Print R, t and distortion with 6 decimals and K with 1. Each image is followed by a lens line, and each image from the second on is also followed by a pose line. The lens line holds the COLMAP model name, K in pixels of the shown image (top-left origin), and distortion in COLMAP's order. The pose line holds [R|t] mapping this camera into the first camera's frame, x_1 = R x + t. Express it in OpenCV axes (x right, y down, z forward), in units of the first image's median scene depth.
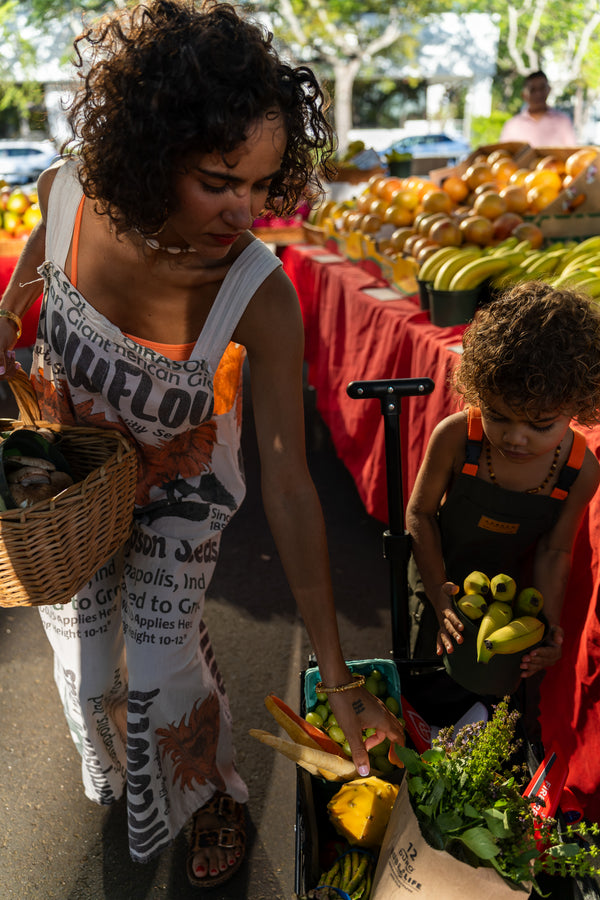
lens RADIAL K [[708.4, 0, 303.5], [0, 708.4, 450.4], [0, 0, 1]] dist [-0.008352, -0.005191]
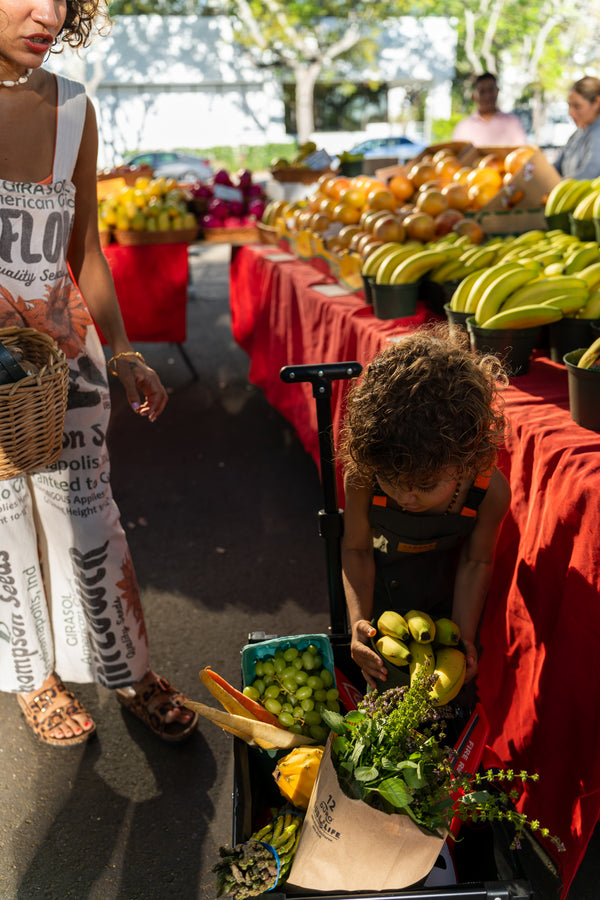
lens RADIAL K [[708.4, 0, 303.5], [0, 708.4, 451.1], [0, 0, 1]] dist [-0.008352, -0.005191]
pose [[0.998943, -0.022959, 0.039825, 0.025953], [0.023093, 0.999729, -0.002898, 0.013292], [-0.039747, 0.003815, 0.999202, -0.019040]]
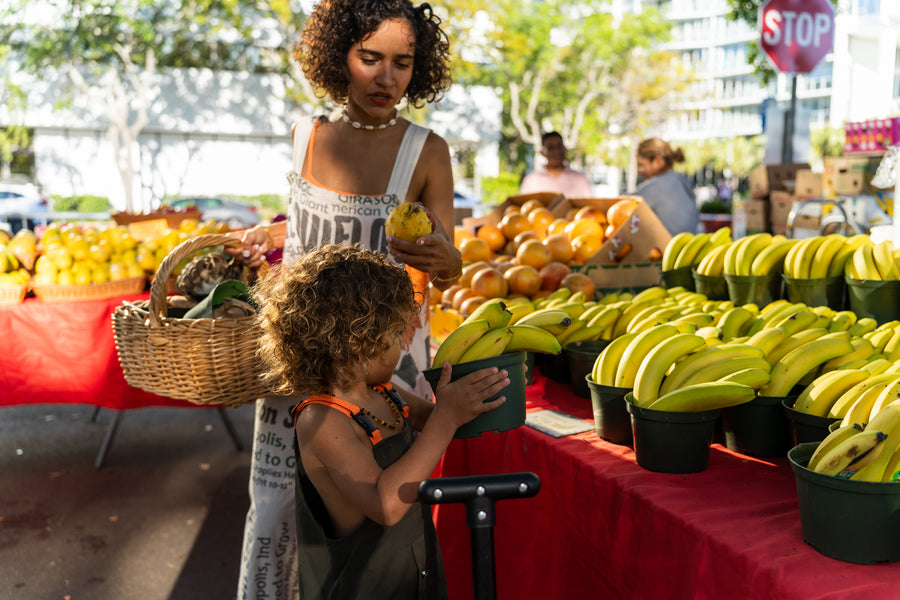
lens RADIAL K [[756.0, 0, 453.0], [0, 756.0, 300.9], [0, 0, 1]] dist [0.008690, 0.005667]
pose [[0.983445, 0.003602, 0.181173, -0.013606], [0.045919, 0.962216, -0.268387, -0.030630], [-0.175295, 0.272263, 0.946121, 0.108604]]
